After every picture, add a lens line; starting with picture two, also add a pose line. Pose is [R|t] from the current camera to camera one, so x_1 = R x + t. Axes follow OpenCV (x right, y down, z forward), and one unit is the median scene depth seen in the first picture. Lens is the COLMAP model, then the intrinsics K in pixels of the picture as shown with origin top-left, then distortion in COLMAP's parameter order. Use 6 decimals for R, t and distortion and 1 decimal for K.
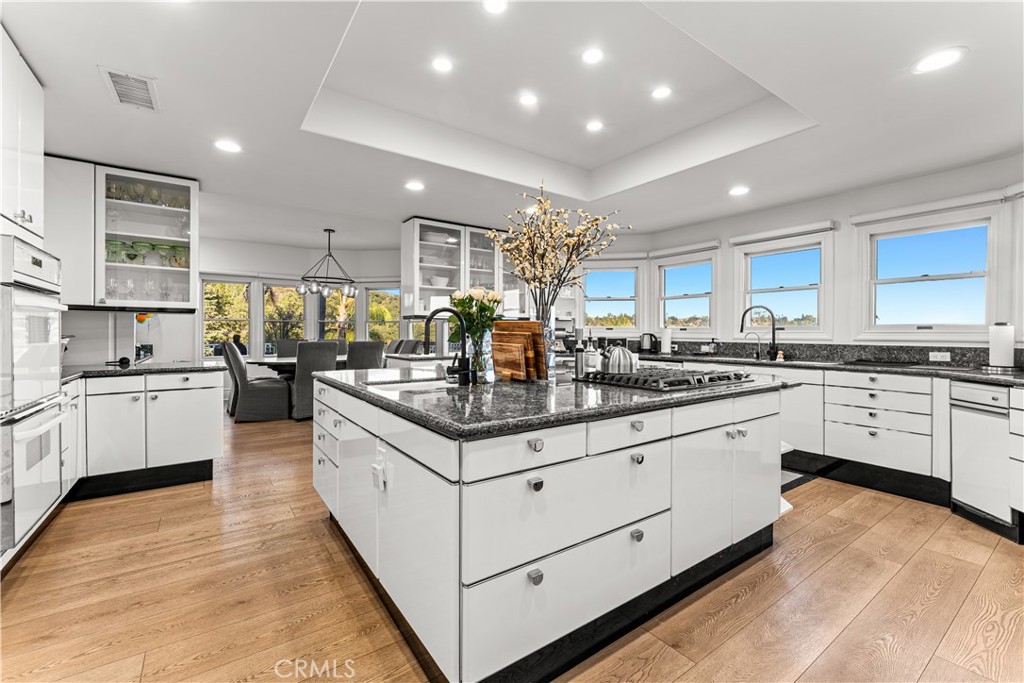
lens RADIAL K [[423.9, 0, 548.7], [0, 423.9, 334.8], [0, 0, 1]] dist [0.010063, 0.000111]
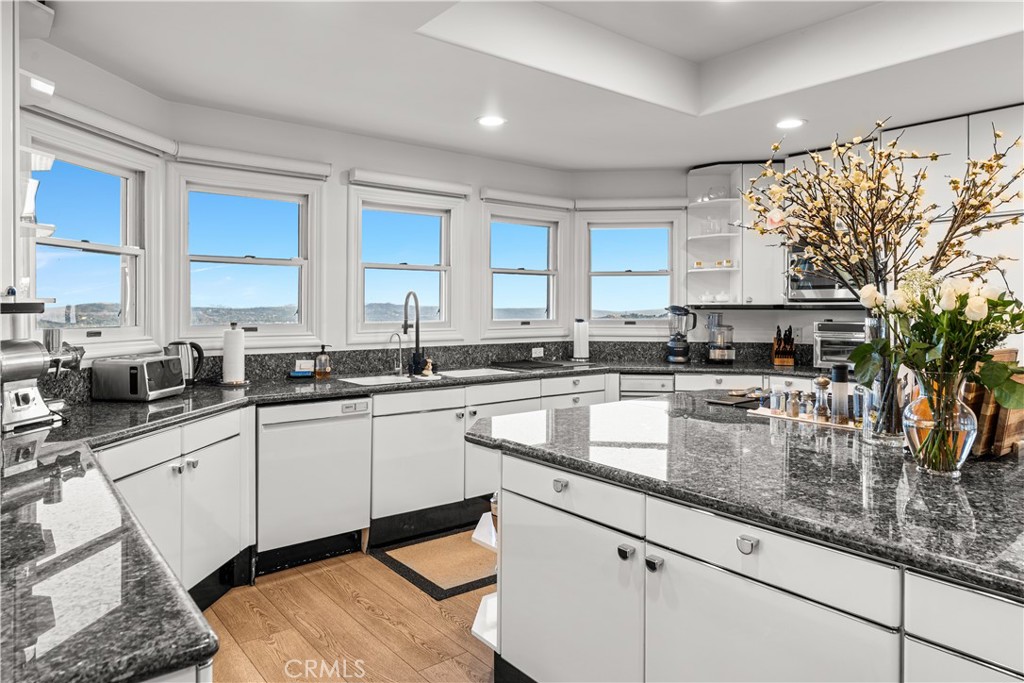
lens RADIAL K [[658.9, 0, 508.0], [0, 658.9, 311.8], [0, 0, 1]] dist [0.000260, 0.001849]
pose [[0.018185, -0.006966, 0.999810, -0.632186], [0.002851, 0.999972, 0.006915, -0.055129], [-0.999831, 0.002724, 0.018204, 1.070334]]
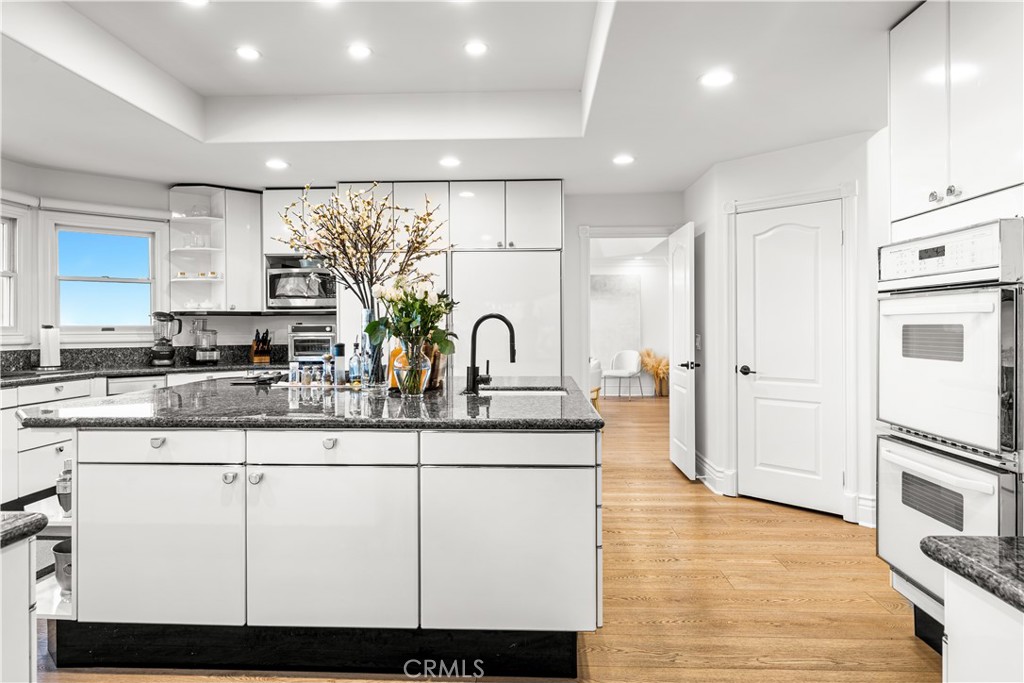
lens RADIAL K [[617.1, 0, 510.6], [0, 617.1, 330.8], [0, 0, 1]] dist [-0.000151, -0.000369]
pose [[-0.740578, -0.001301, 0.671969, -0.756238], [0.007399, 0.999922, 0.010090, -0.019910], [-0.671930, 0.012444, -0.740510, 1.258274]]
